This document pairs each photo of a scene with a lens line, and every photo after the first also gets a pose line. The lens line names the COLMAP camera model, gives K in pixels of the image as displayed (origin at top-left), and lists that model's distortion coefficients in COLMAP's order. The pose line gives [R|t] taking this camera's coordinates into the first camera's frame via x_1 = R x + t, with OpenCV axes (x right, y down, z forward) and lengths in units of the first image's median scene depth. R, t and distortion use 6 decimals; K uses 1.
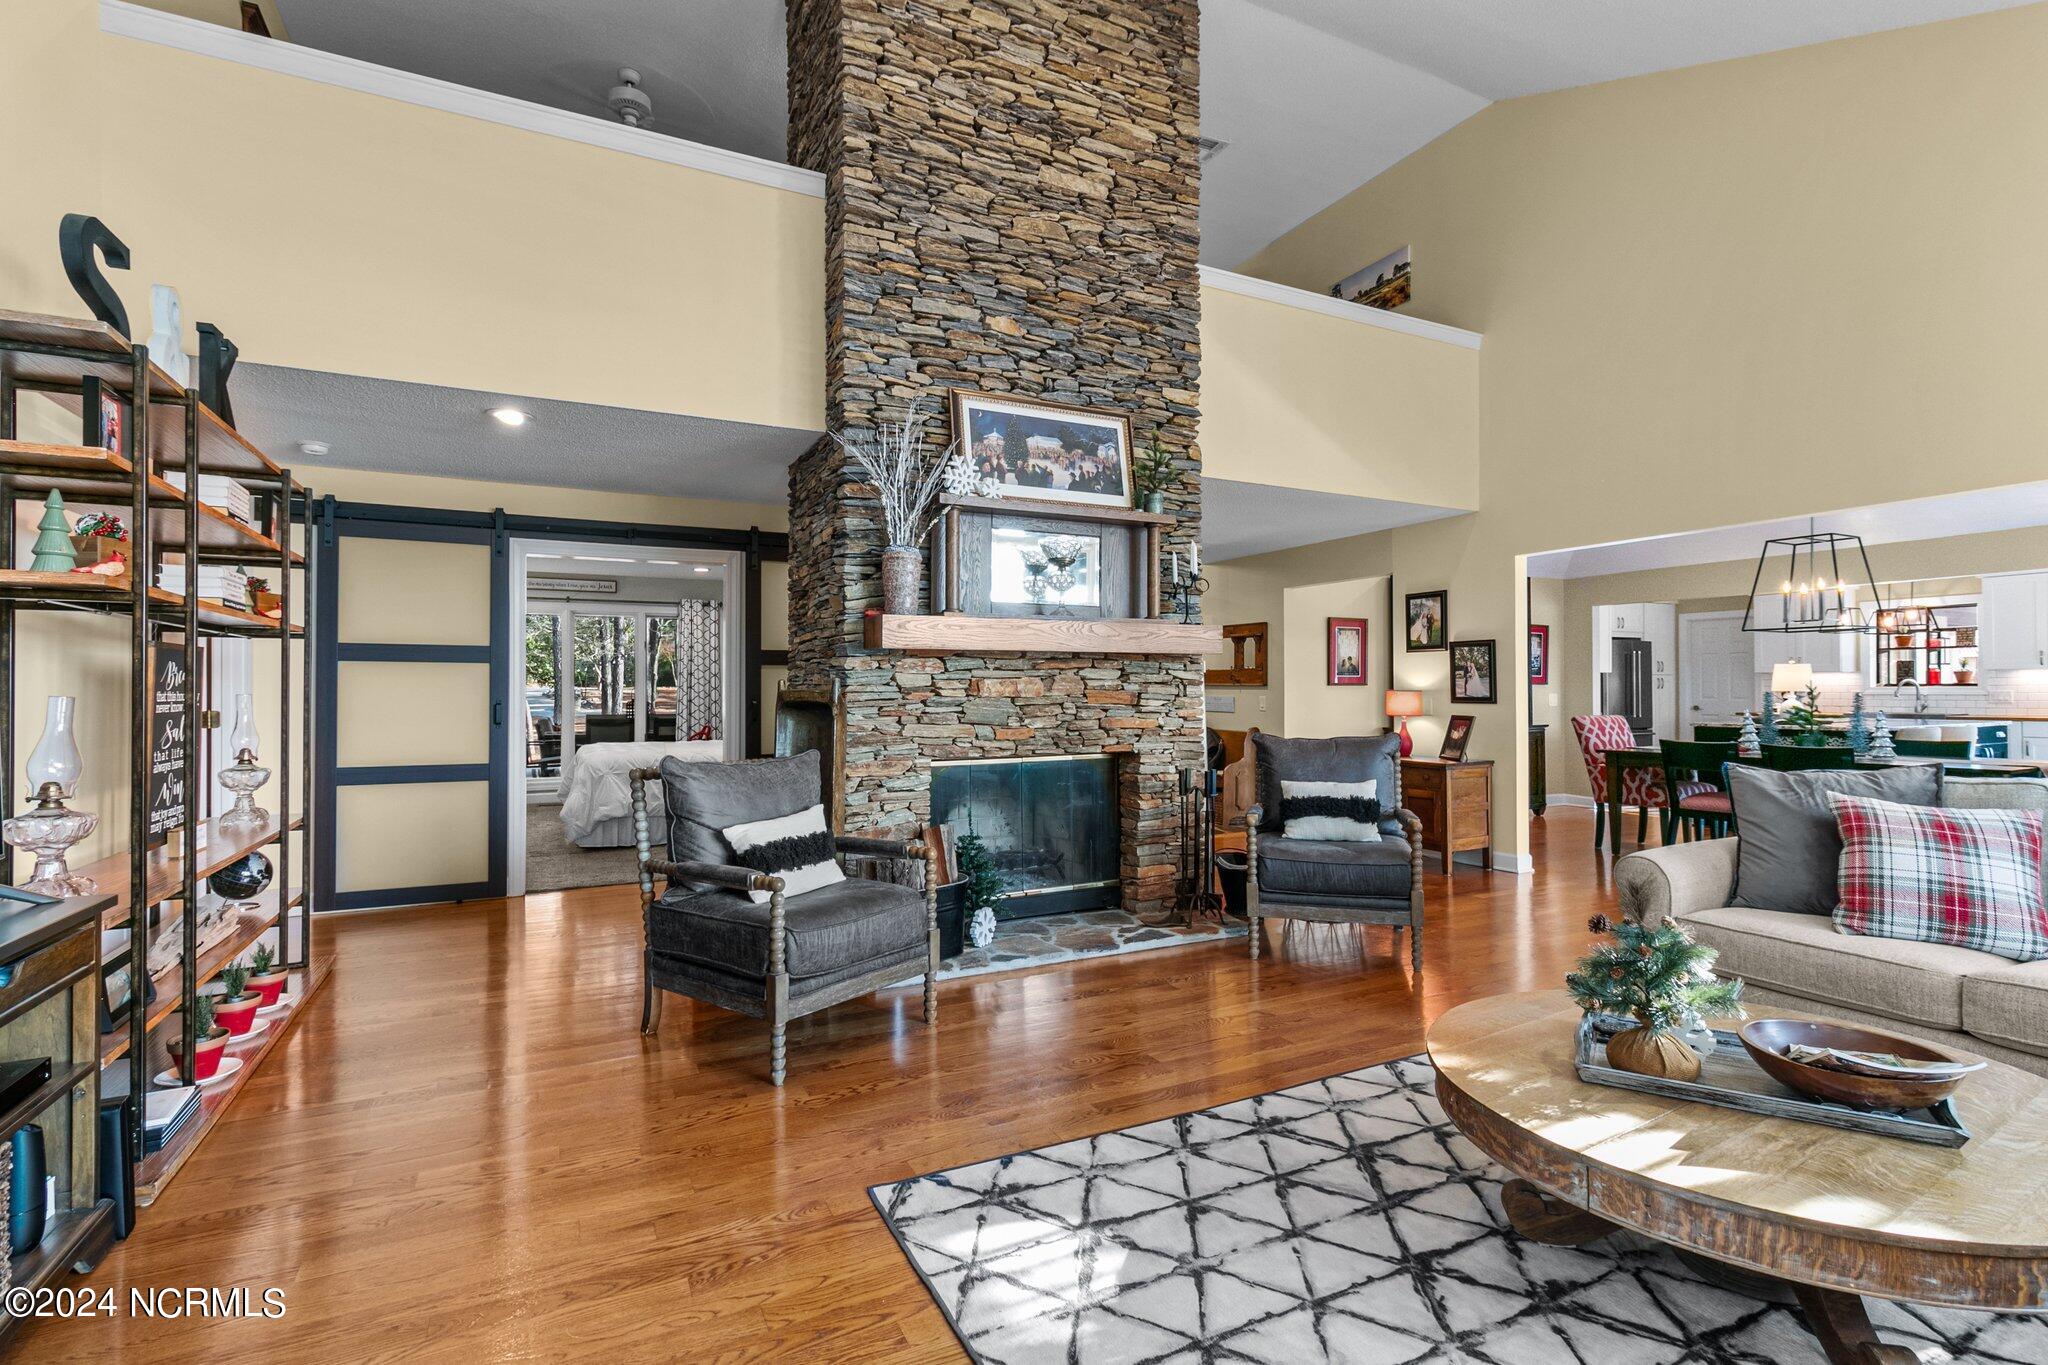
lens RADIAL K [[981.2, 0, 1028.0], [0, 981.2, 676.9], [0, 0, 1]] dist [0.000129, 0.000424]
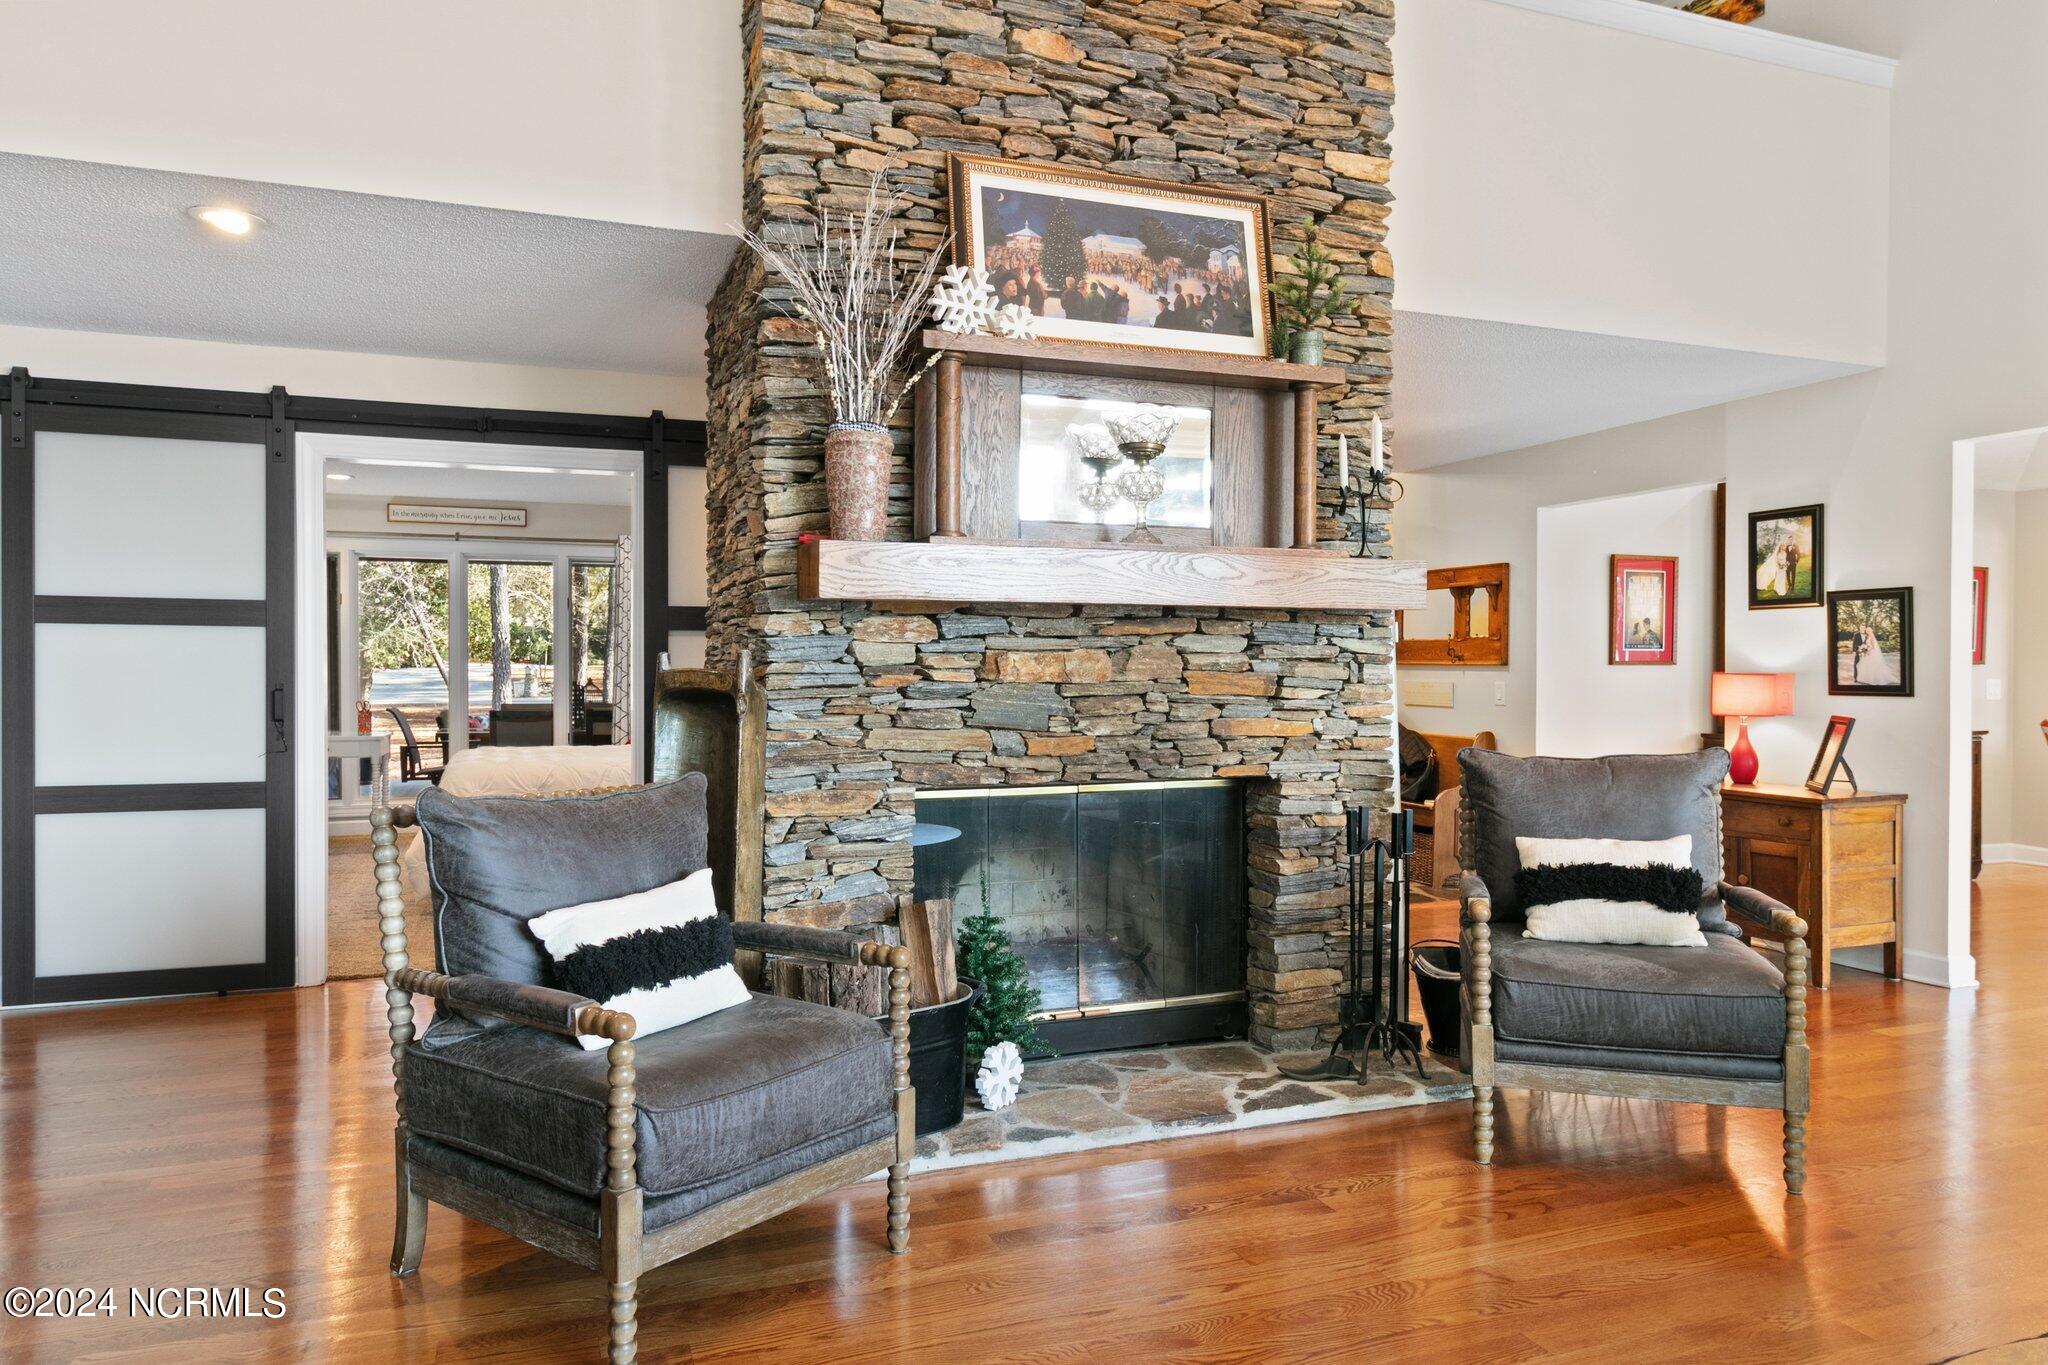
lens RADIAL K [[1343.0, 0, 1024.0], [0, 1343.0, 682.5], [0, 0, 1]] dist [0.006449, 0.001492]
pose [[0.994170, 0.004164, -0.107740, 0.049450], [-0.001740, 0.999744, 0.022581, 0.002086], [0.107806, -0.022262, 0.993923, 0.192125]]
